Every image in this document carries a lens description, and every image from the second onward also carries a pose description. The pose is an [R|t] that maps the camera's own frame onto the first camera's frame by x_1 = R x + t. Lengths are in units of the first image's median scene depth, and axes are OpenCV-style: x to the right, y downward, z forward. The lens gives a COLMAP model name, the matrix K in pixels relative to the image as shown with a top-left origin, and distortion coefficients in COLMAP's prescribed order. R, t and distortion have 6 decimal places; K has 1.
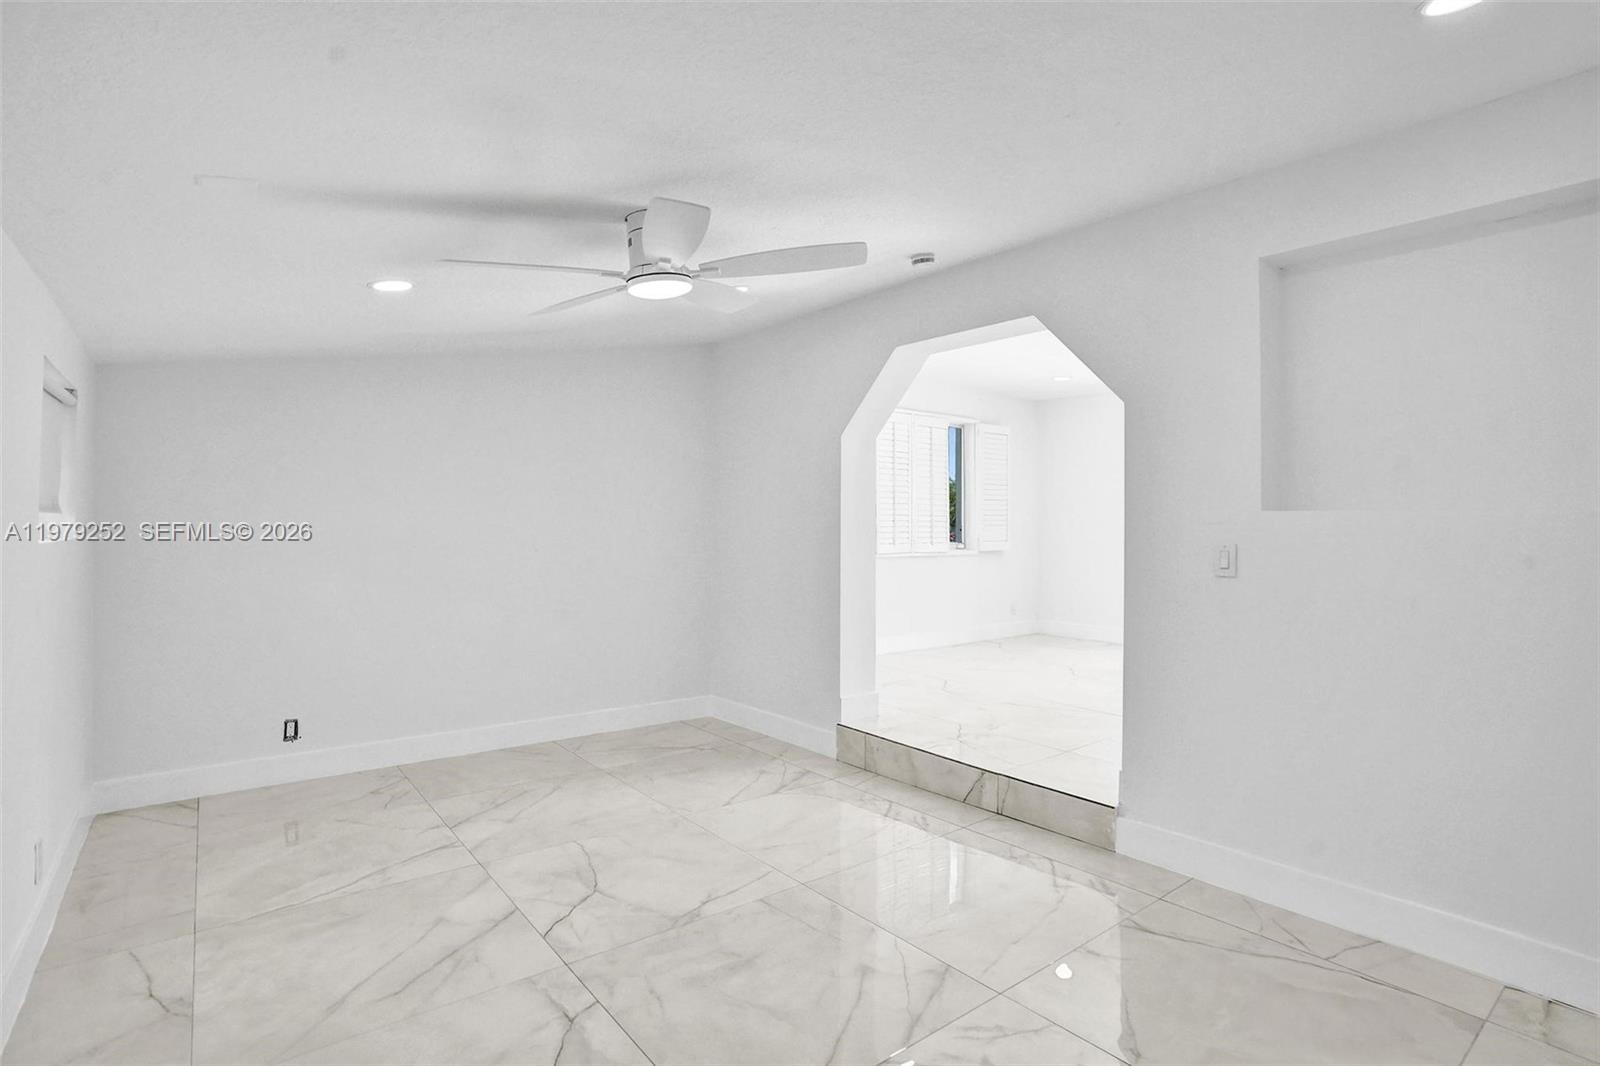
lens RADIAL K [[783.7, 0, 801.6], [0, 783.7, 540.9], [0, 0, 1]] dist [-0.062157, 0.023543]
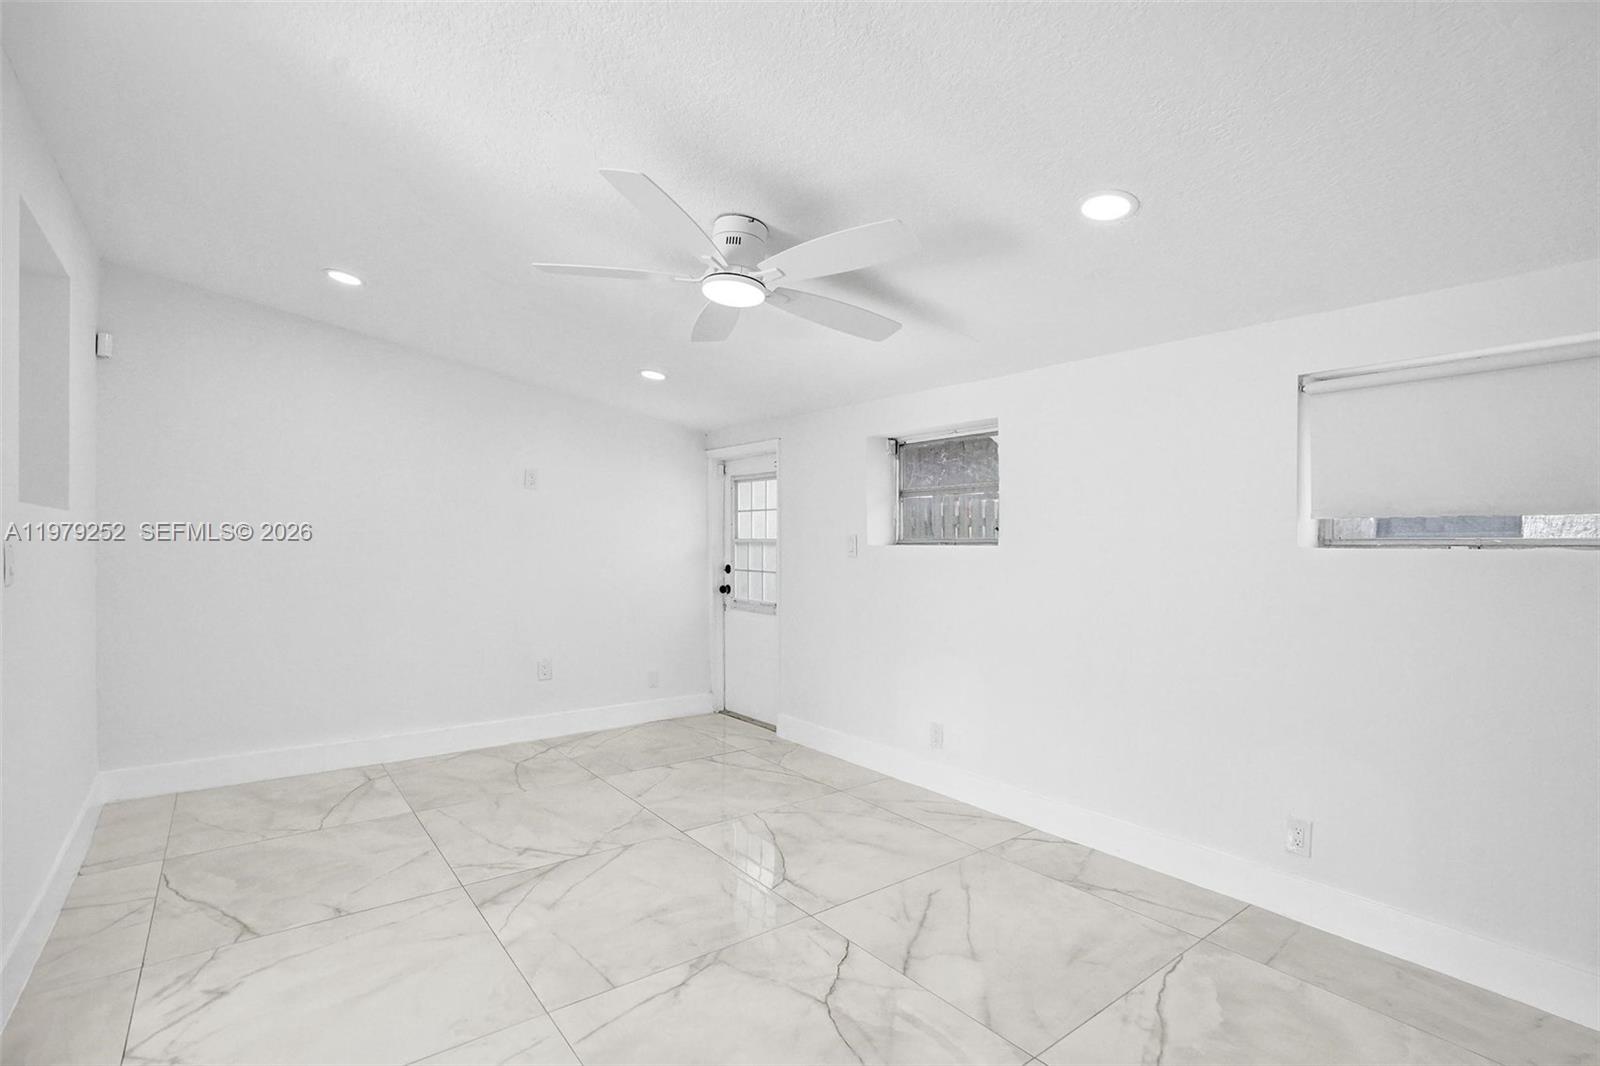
lens RADIAL K [[783.7, 0, 801.6], [0, 783.7, 540.9], [0, 0, 1]] dist [-0.062157, 0.023543]
pose [[-0.999913, -0.008313, 0.010214, -0.271334], [-0.008060, 0.999666, 0.024541, -0.024816], [-0.010415, 0.024457, -0.999647, 1.915450]]
